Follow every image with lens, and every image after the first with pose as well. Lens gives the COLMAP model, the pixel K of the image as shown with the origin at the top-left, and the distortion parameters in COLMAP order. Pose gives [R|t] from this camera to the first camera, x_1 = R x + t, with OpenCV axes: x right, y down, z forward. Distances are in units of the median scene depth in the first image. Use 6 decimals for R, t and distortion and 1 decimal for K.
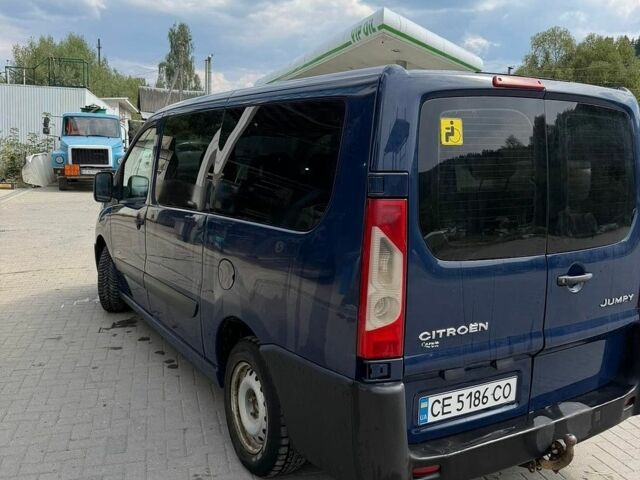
lens RADIAL K [[601.1, 0, 320.0], [0, 601.1, 240.0], [0, 0, 1]] dist [0.146510, -0.278941]
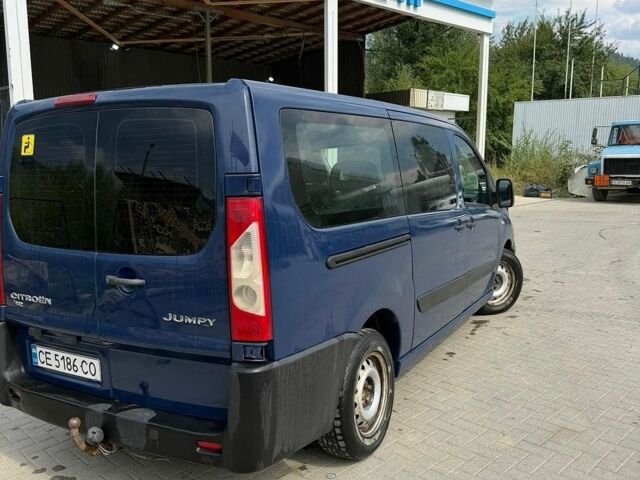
lens RADIAL K [[601.1, 0, 320.0], [0, 601.1, 240.0], [0, 0, 1]] dist [0.146510, -0.278941]
pose [[0.488741, 0.089491, -0.867827, 0.800082], [-0.105607, 0.993479, 0.042972, -0.046026], [0.866014, 0.070646, 0.495005, 0.425643]]
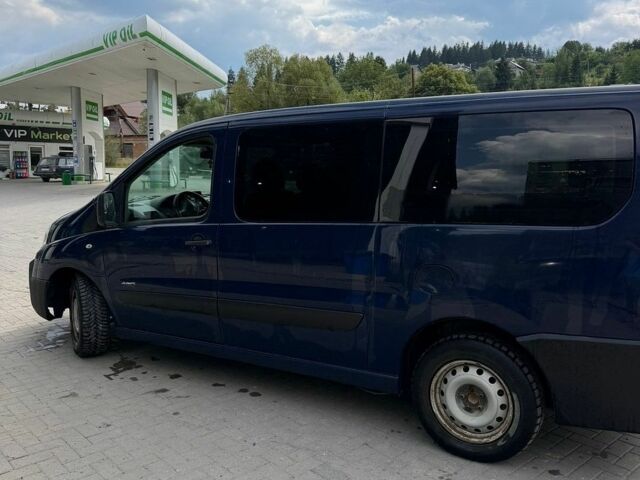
lens RADIAL K [[601.1, 0, 320.0], [0, 601.1, 240.0], [0, 0, 1]] dist [0.146510, -0.278941]
pose [[0.884580, -0.088055, 0.458002, -0.542998], [0.095640, 0.995394, 0.006655, -0.023545], [-0.456478, 0.037917, 0.888926, 0.115076]]
